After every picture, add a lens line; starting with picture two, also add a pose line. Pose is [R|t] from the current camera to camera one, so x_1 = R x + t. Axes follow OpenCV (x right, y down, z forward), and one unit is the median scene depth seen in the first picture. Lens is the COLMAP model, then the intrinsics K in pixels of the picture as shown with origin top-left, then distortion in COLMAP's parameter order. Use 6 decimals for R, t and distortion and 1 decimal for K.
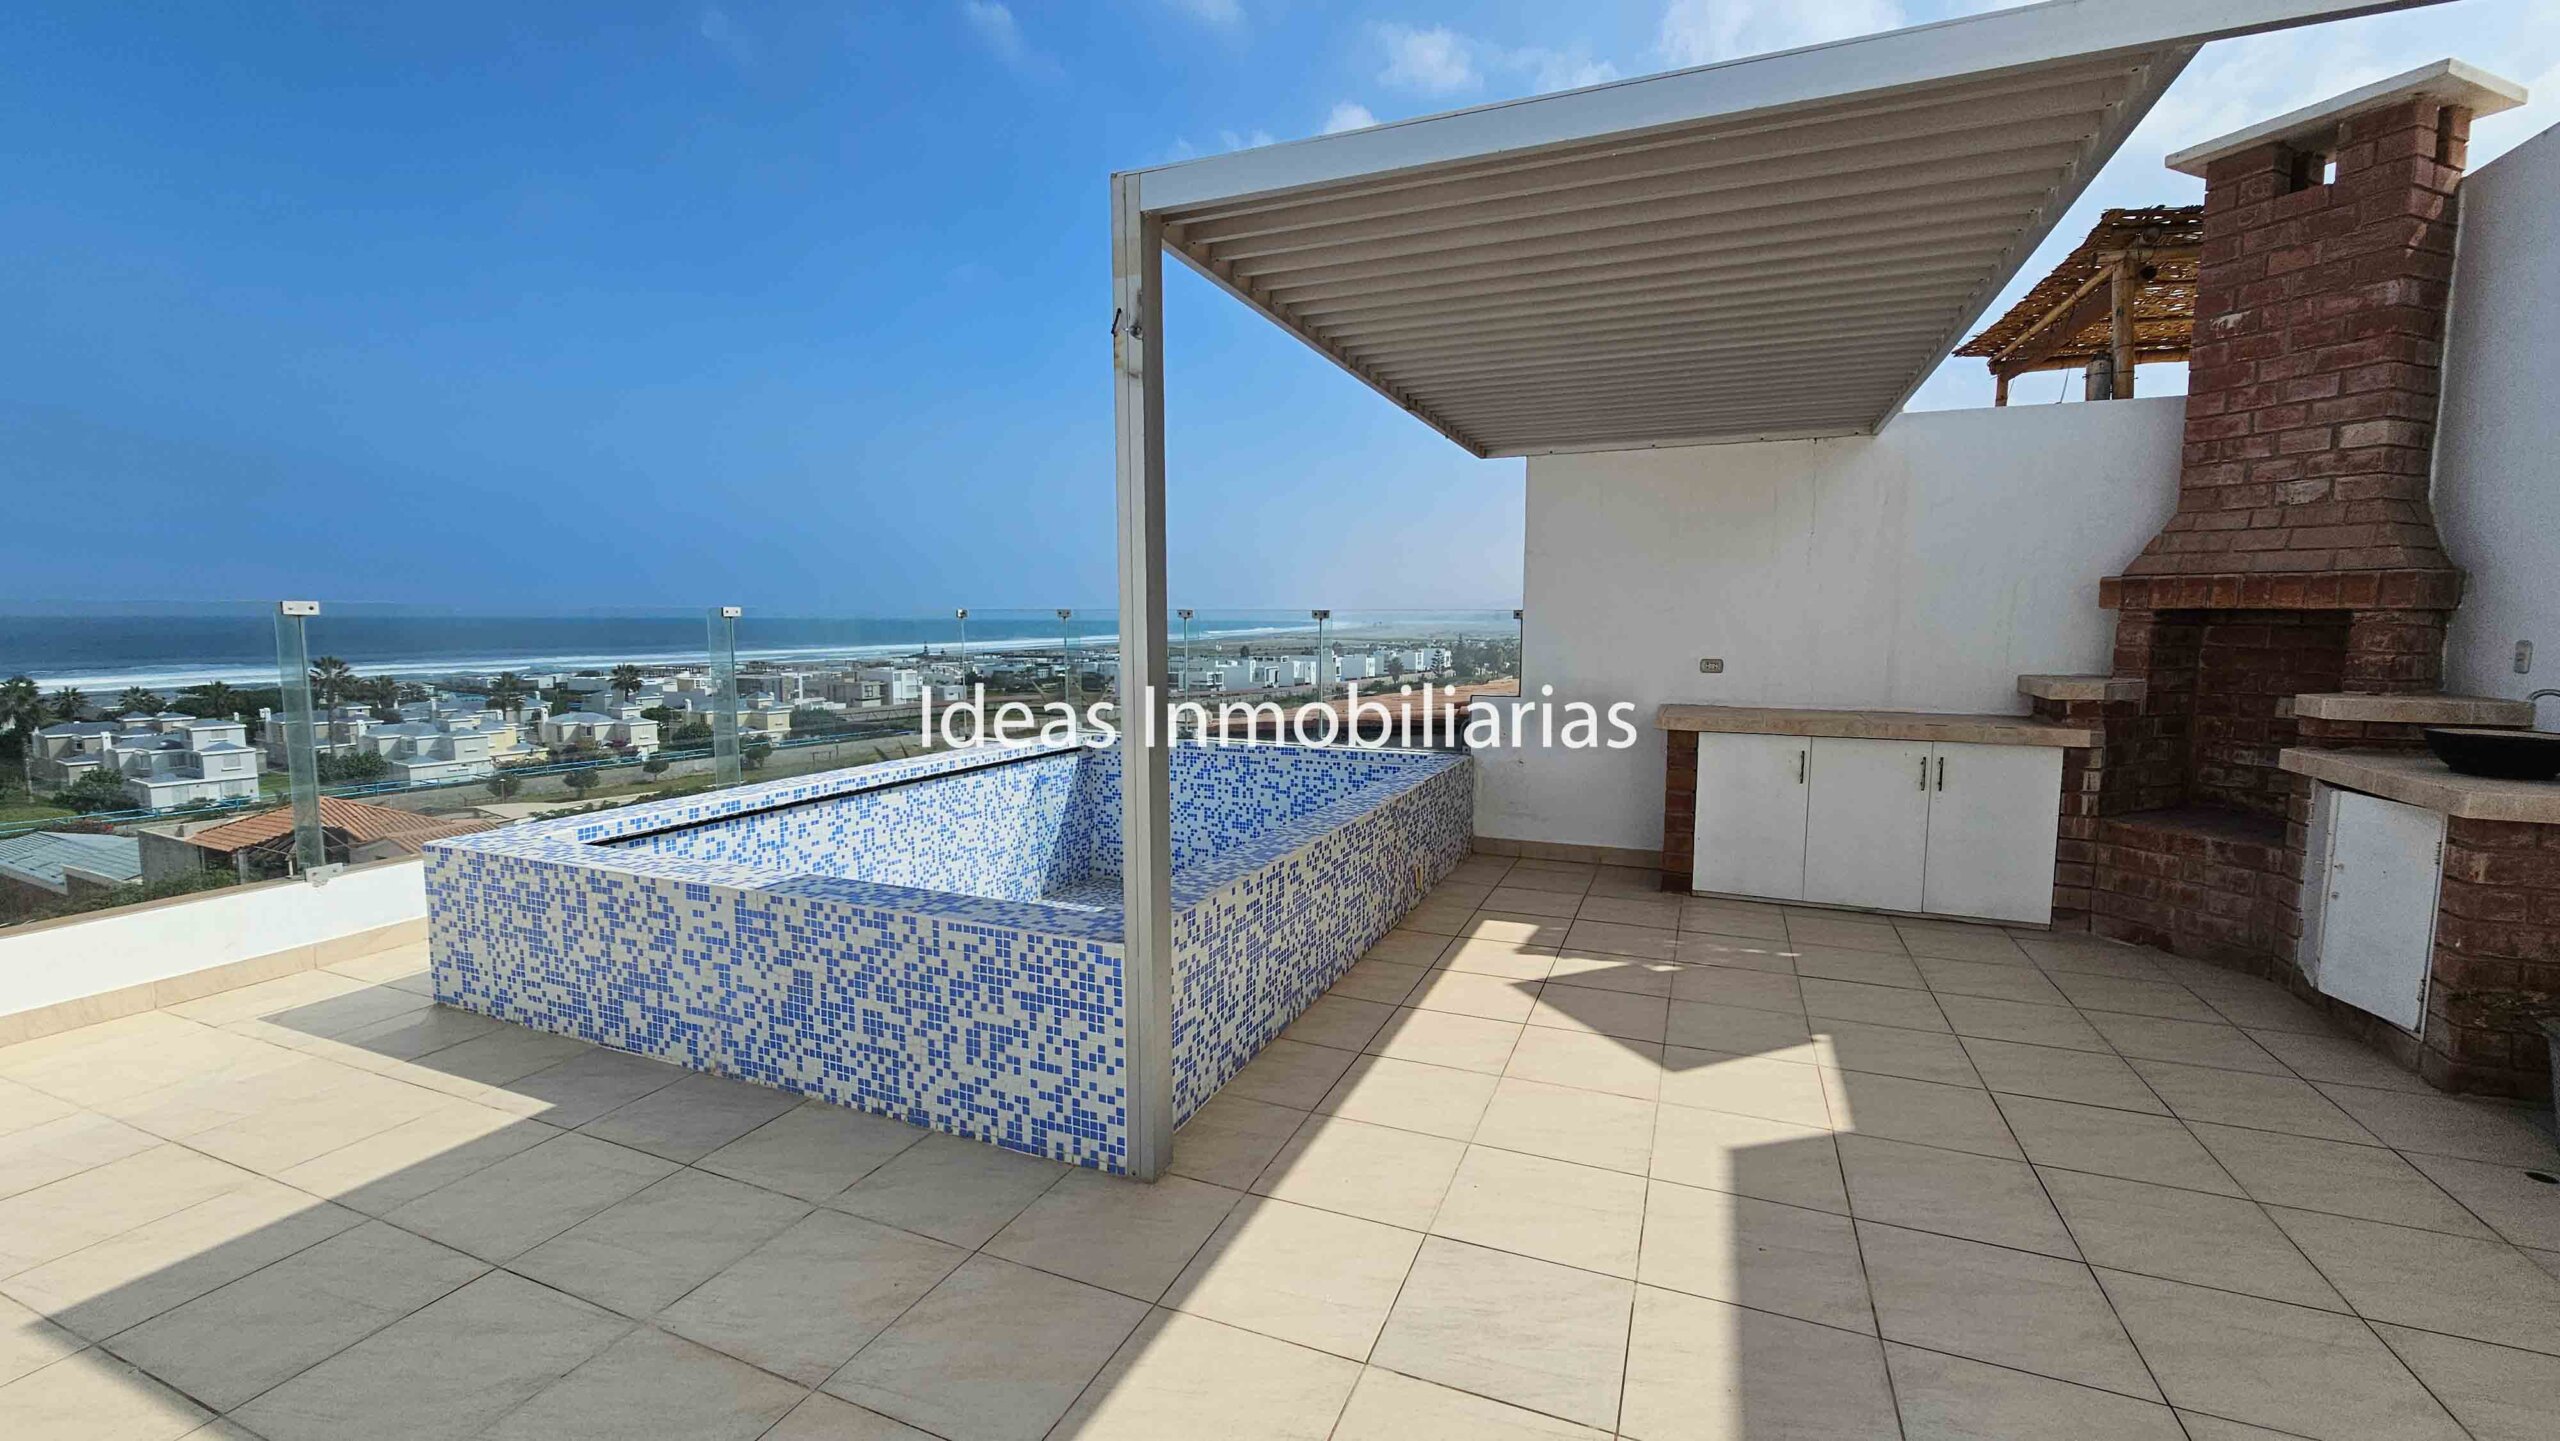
lens RADIAL K [[1049.5, 0, 1280.1], [0, 1049.5, 719.2], [0, 0, 1]] dist [0.001654, -0.000370]
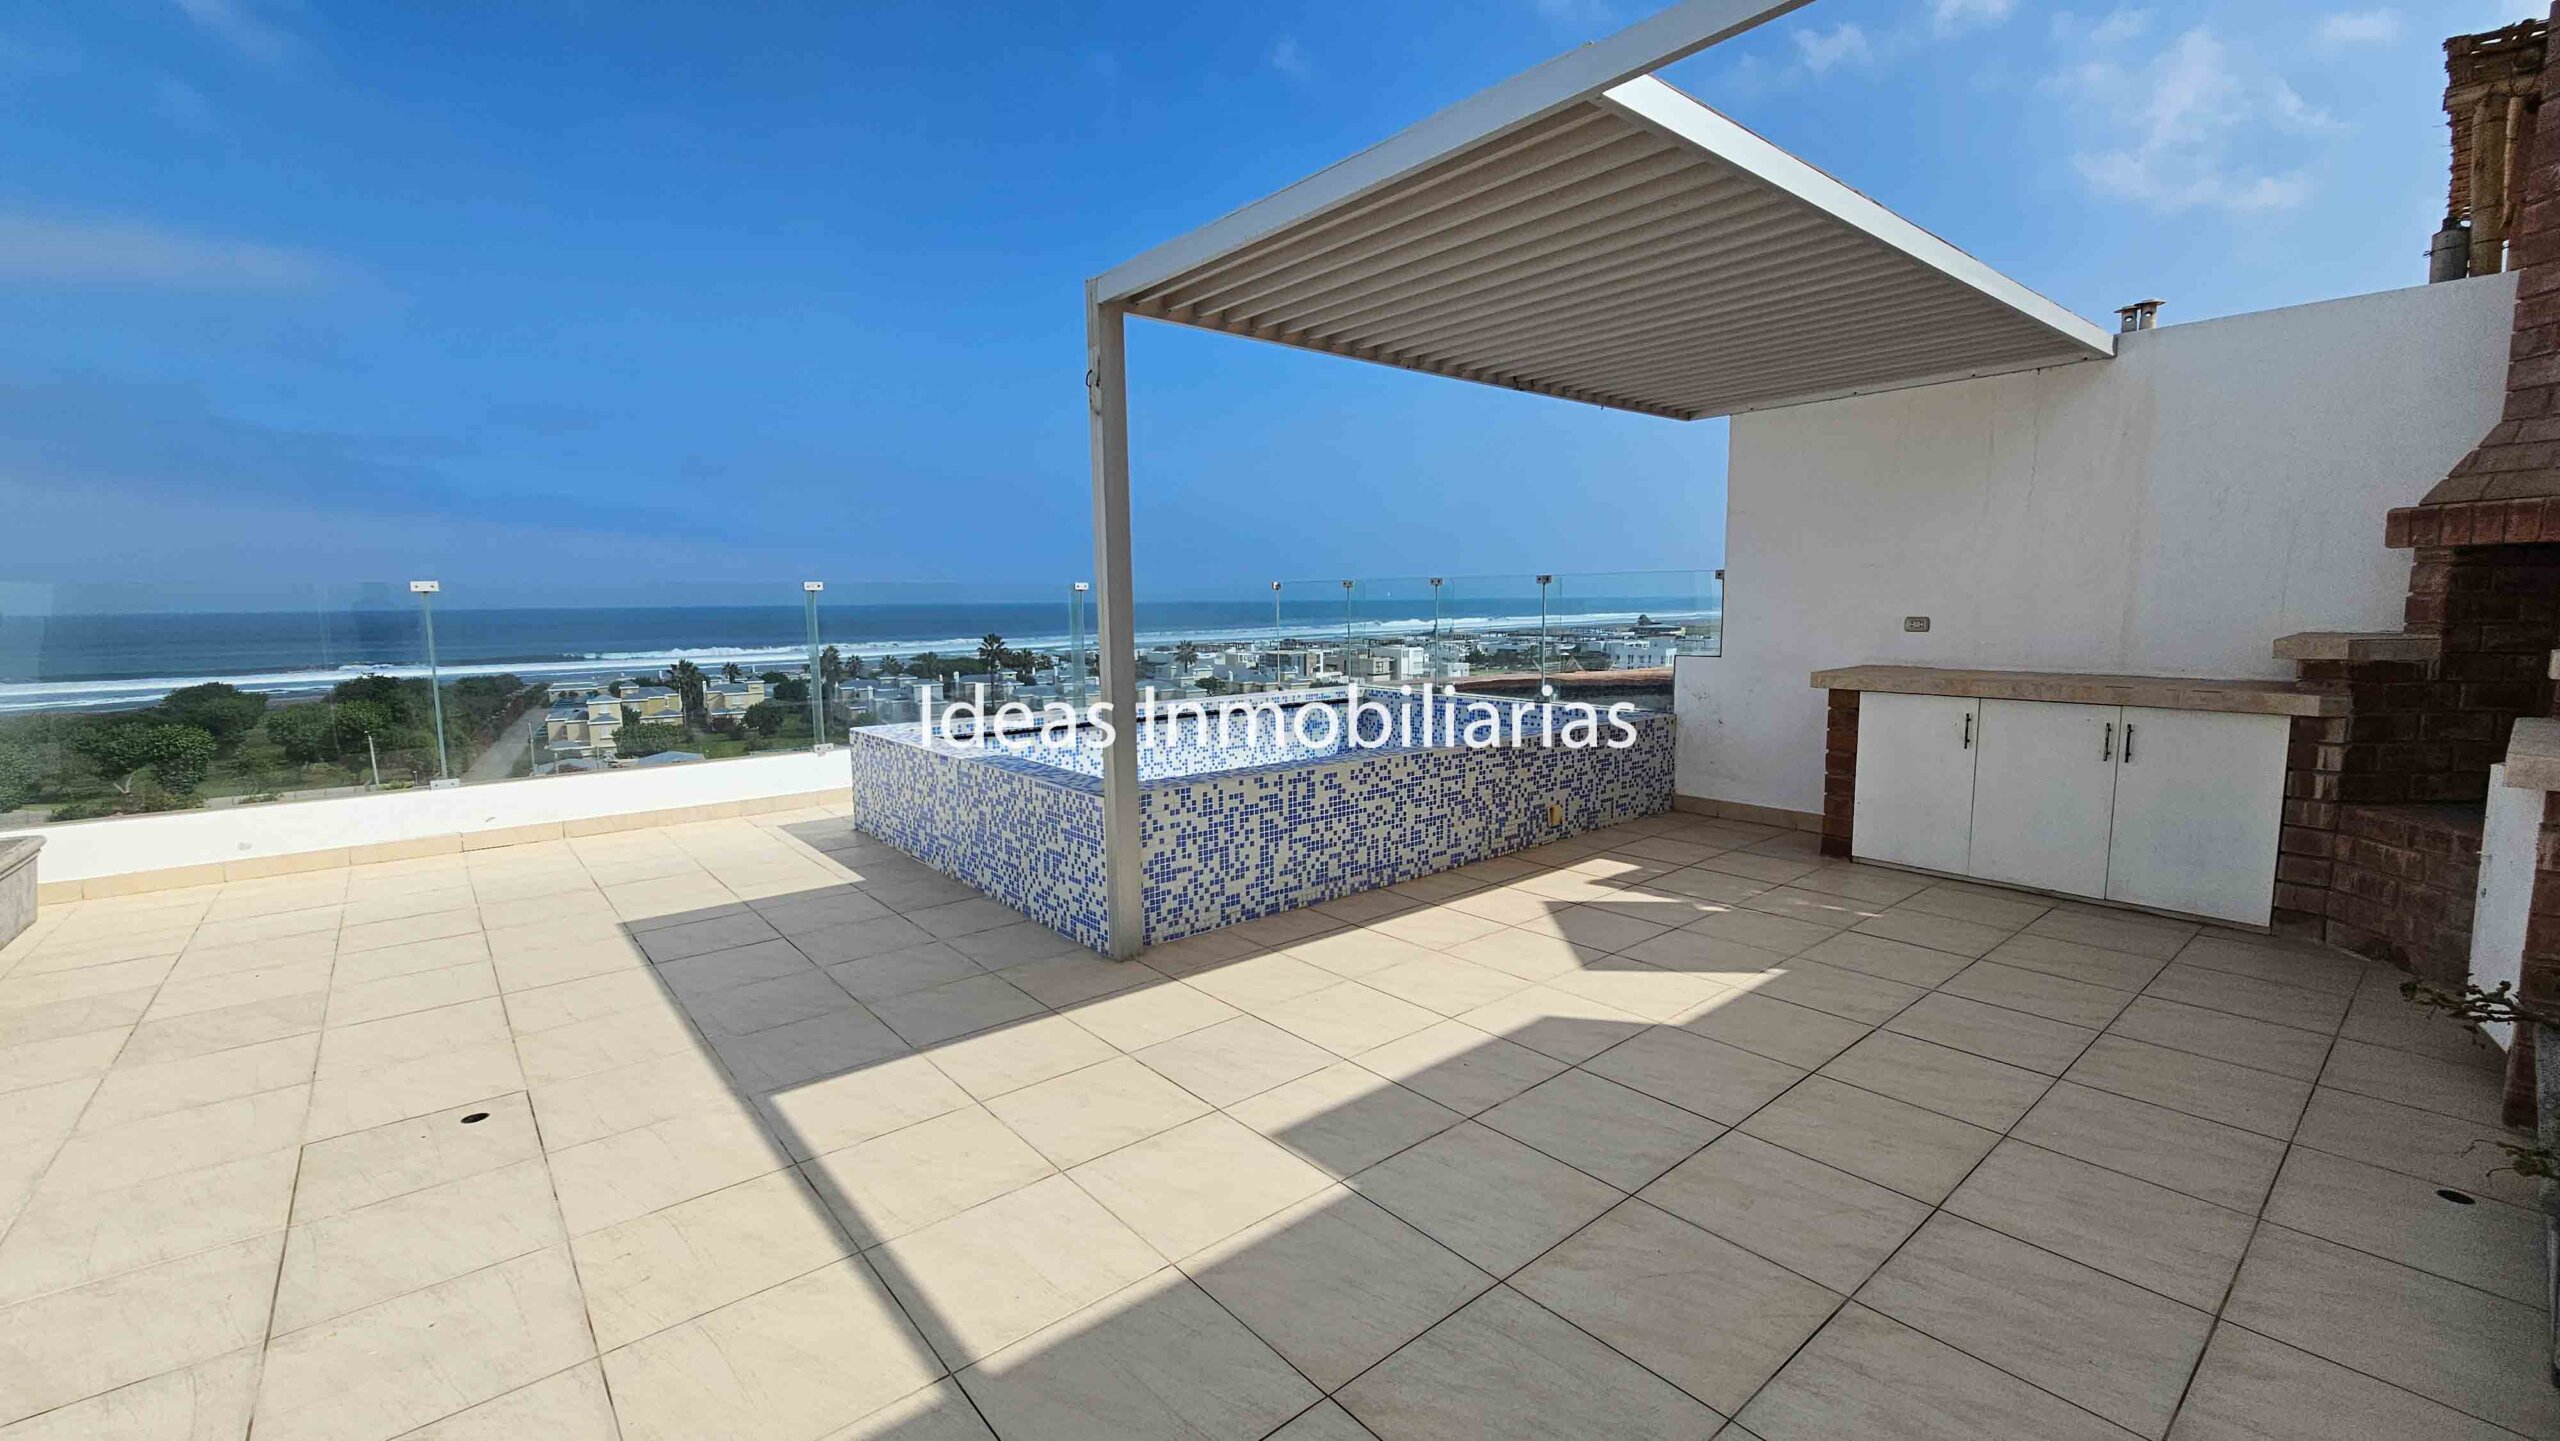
lens RADIAL K [[1049.5, 0, 1274.1], [0, 1049.5, 723.5], [0, 0, 1]] dist [0.001654, -0.000370]
pose [[0.887138, 0.041927, -0.459596, 0.424395], [-0.030933, 0.999027, 0.031427, 0.031968], [0.460466, -0.013664, 0.887572, -0.116074]]
